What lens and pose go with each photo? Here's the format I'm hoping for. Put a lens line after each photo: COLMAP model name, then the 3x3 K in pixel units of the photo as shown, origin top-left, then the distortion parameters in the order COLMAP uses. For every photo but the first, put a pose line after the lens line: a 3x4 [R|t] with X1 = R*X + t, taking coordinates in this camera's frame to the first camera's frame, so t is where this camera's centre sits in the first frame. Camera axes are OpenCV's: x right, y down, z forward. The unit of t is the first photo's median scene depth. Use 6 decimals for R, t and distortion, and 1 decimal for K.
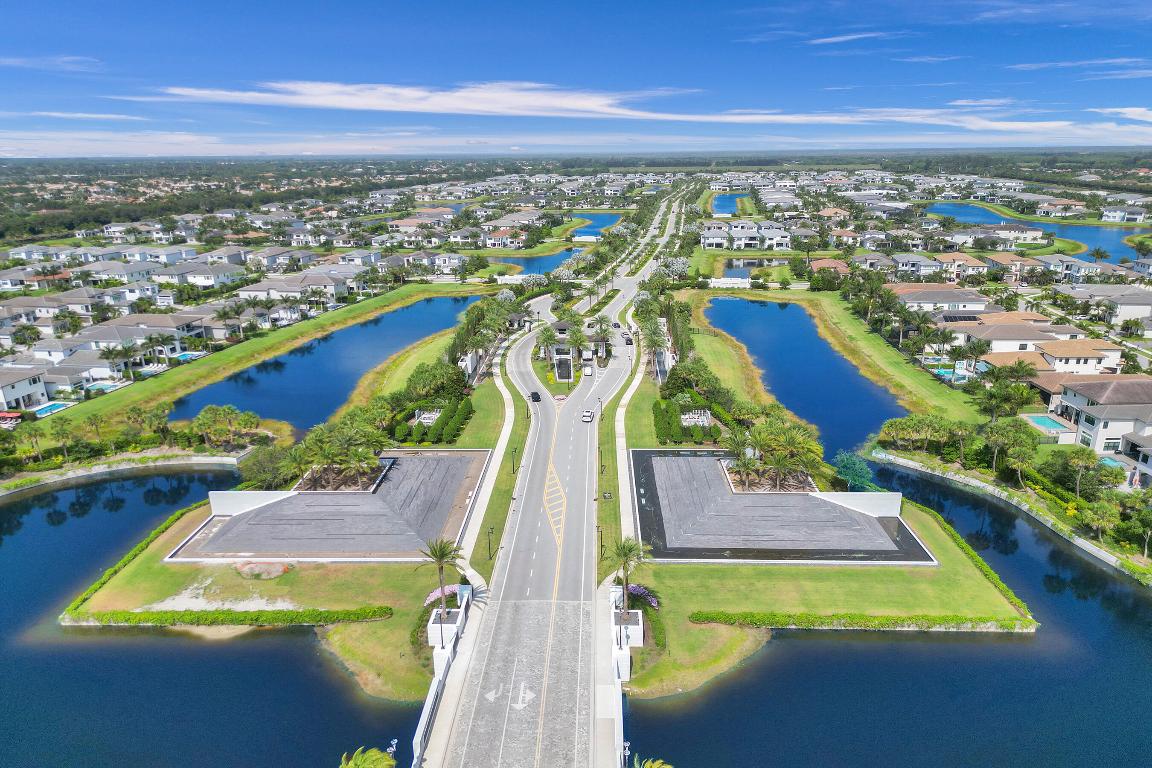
lens RADIAL K [[724.4, 0, 574.6], [0, 724.4, 392.4], [0, 0, 1]] dist [0.057323, -0.043601]
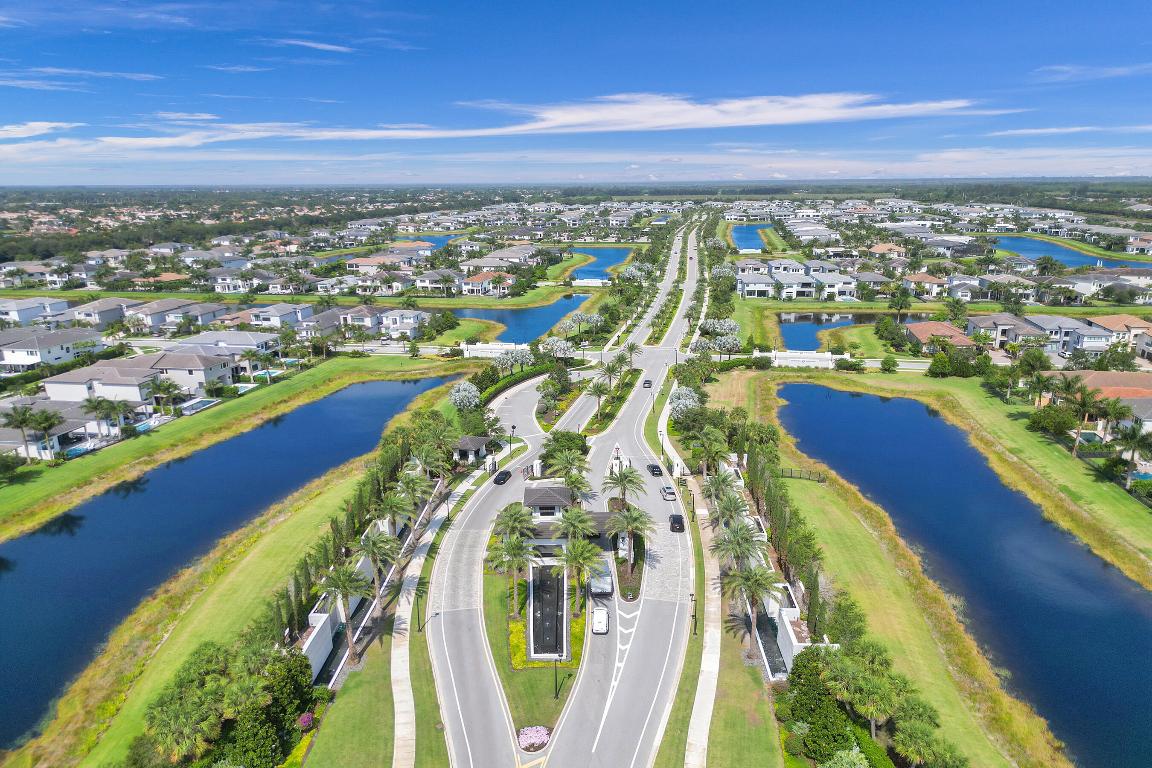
lens RADIAL K [[724.4, 0, 574.6], [0, 724.4, 392.4], [0, 0, 1]] dist [0.057323, -0.043601]
pose [[0.999995, 0.001814, -0.002519, 0.001586], [-0.001905, 0.999333, -0.036465, -0.066969], [0.002451, 0.036469, 0.999332, 0.225241]]
